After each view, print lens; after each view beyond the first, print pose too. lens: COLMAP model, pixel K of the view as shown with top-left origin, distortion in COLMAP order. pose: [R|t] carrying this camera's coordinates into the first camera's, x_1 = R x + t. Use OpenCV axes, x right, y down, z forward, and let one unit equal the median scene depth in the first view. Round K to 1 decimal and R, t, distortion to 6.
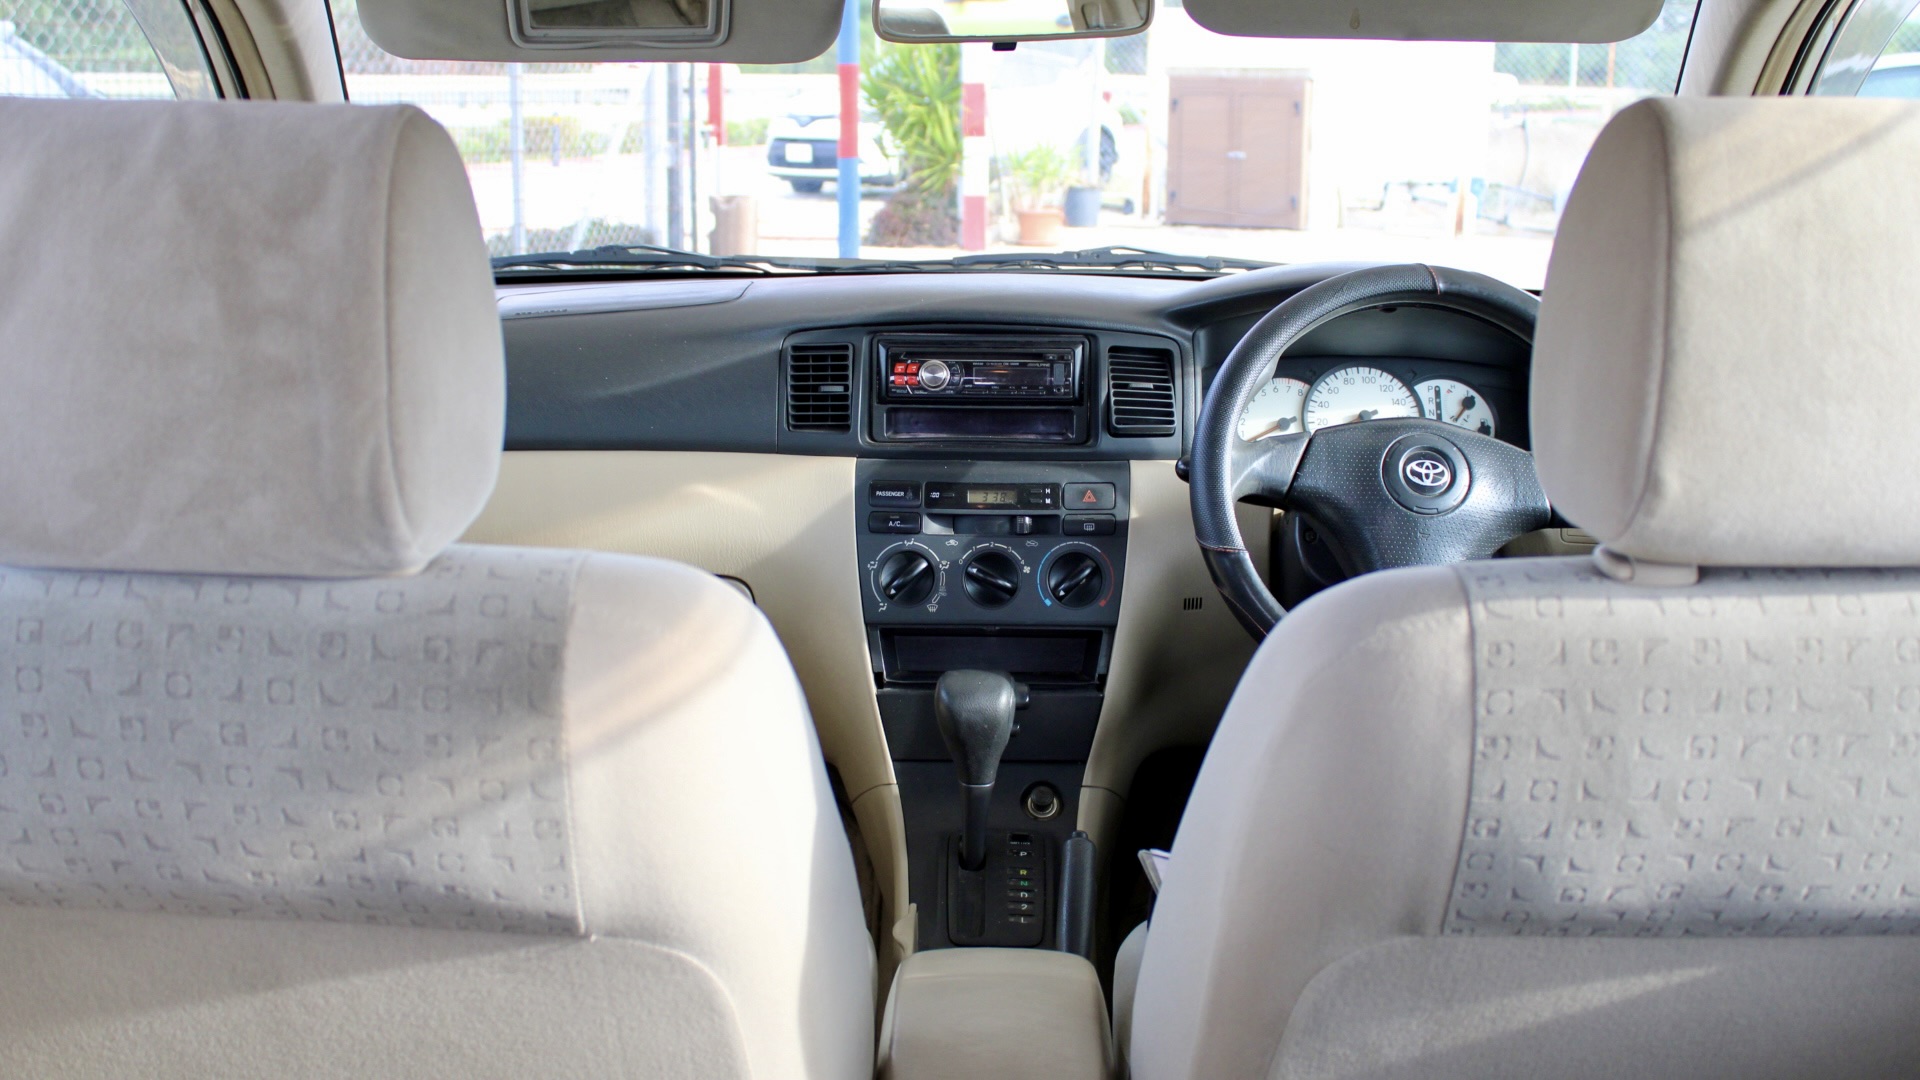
lens RADIAL K [[2058.2, 0, 959.7], [0, 2058.2, 539.3], [0, 0, 1]] dist [-0.092276, 0.000000]
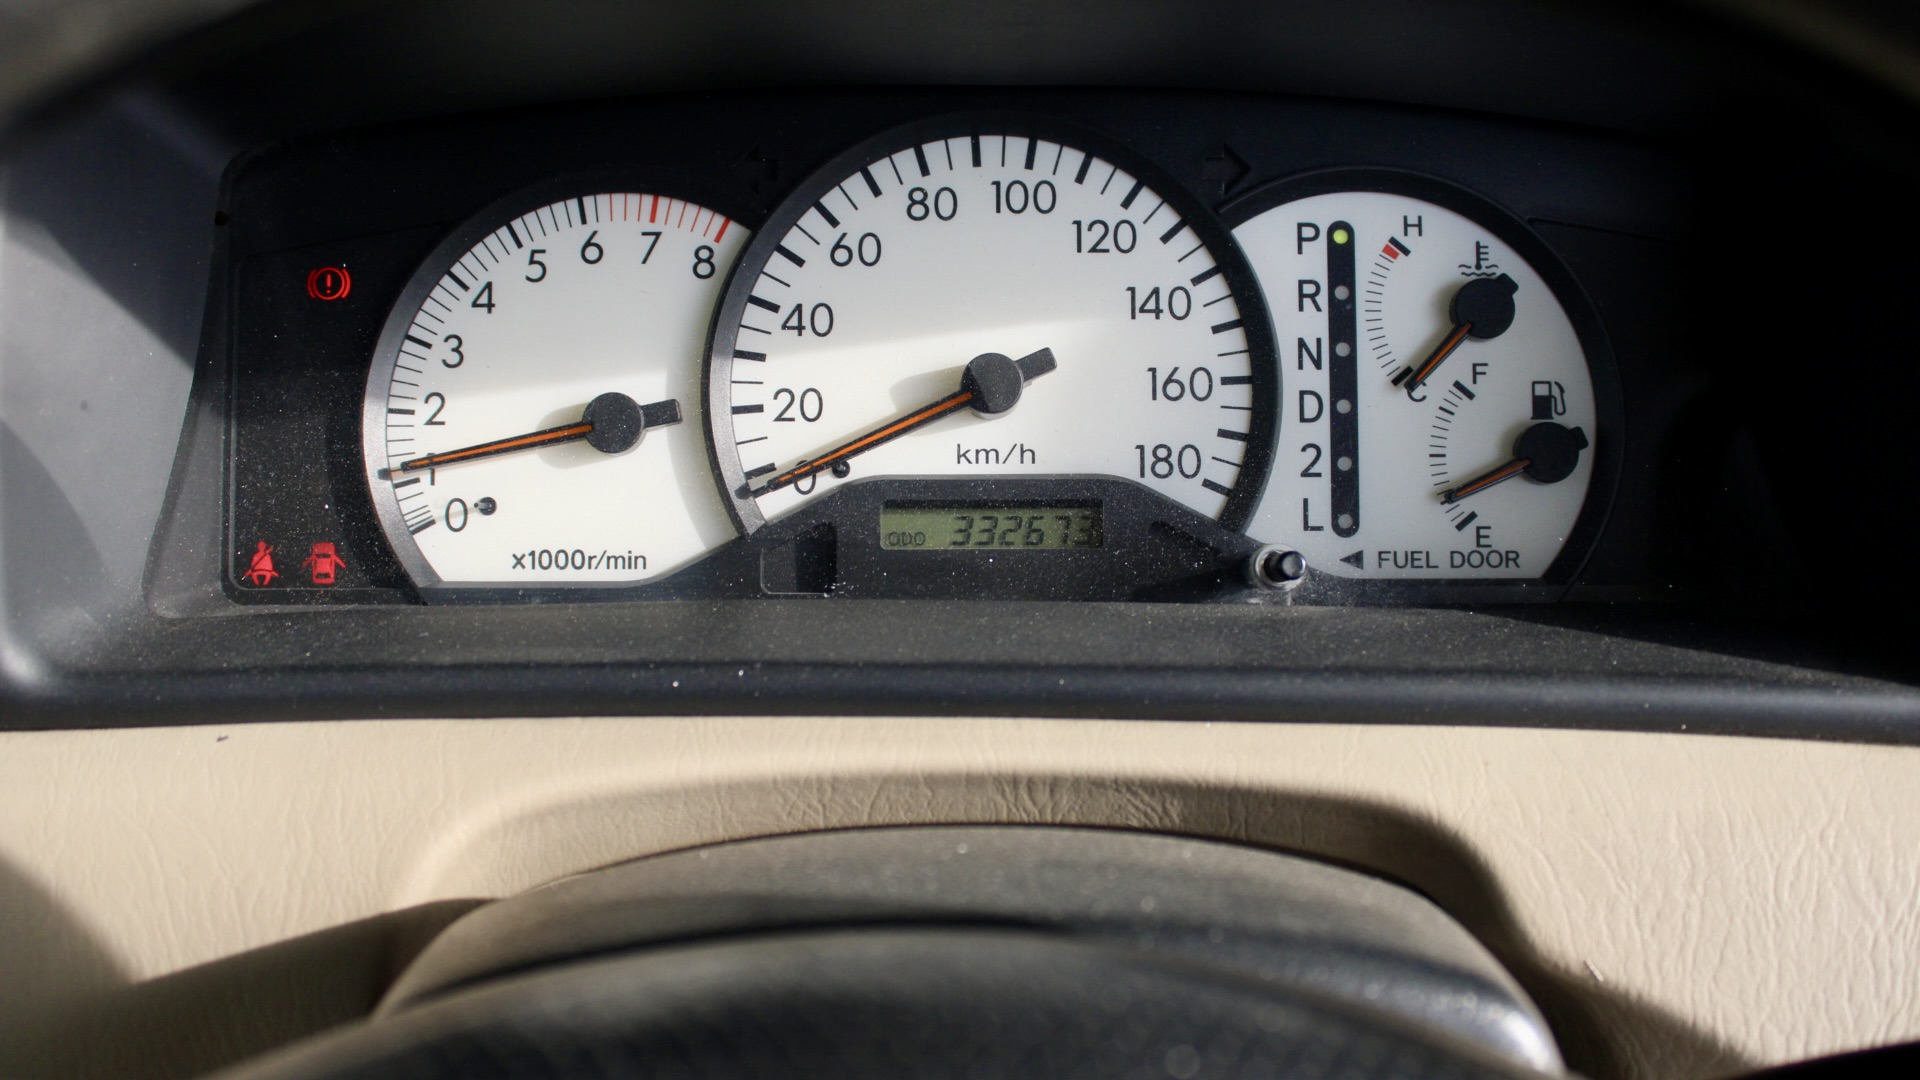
lens RADIAL K [[2058.2, 0, 959.2], [0, 2058.2, 539.4], [0, 0, 1]] dist [-0.092276, 0.000000]
pose [[0.999810, -0.014266, 0.013306, 0.203761], [0.010821, 0.973090, 0.230173, -0.099498], [-0.016231, -0.229985, 0.973059, 0.840500]]
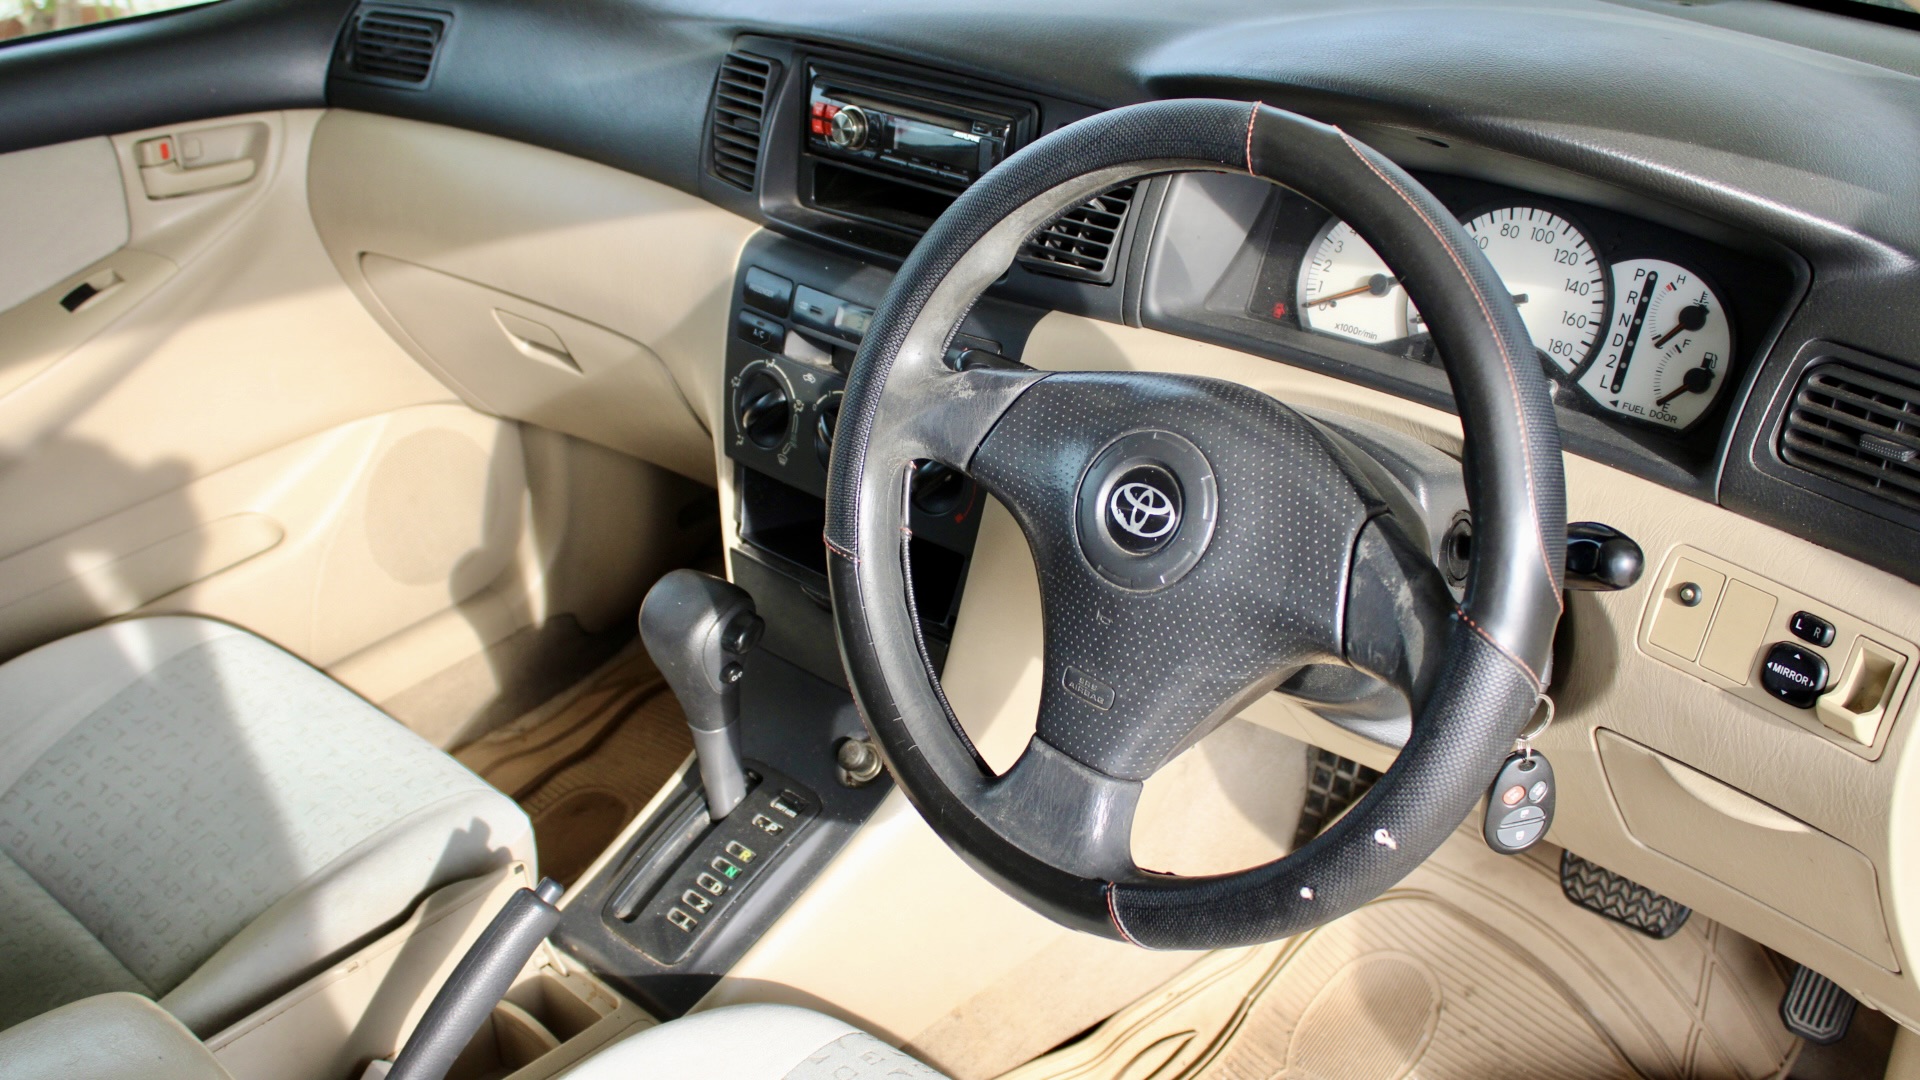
lens RADIAL K [[2058.2, 0, 958.9], [0, 2058.2, 522.5], [0, 0, 1]] dist [-0.092276, 0.000000]
pose [[0.734745, 0.277560, -0.618959, 0.480356], [-0.084666, 0.942845, 0.322296, -0.181710], [0.673039, -0.184401, 0.716251, 0.520804]]
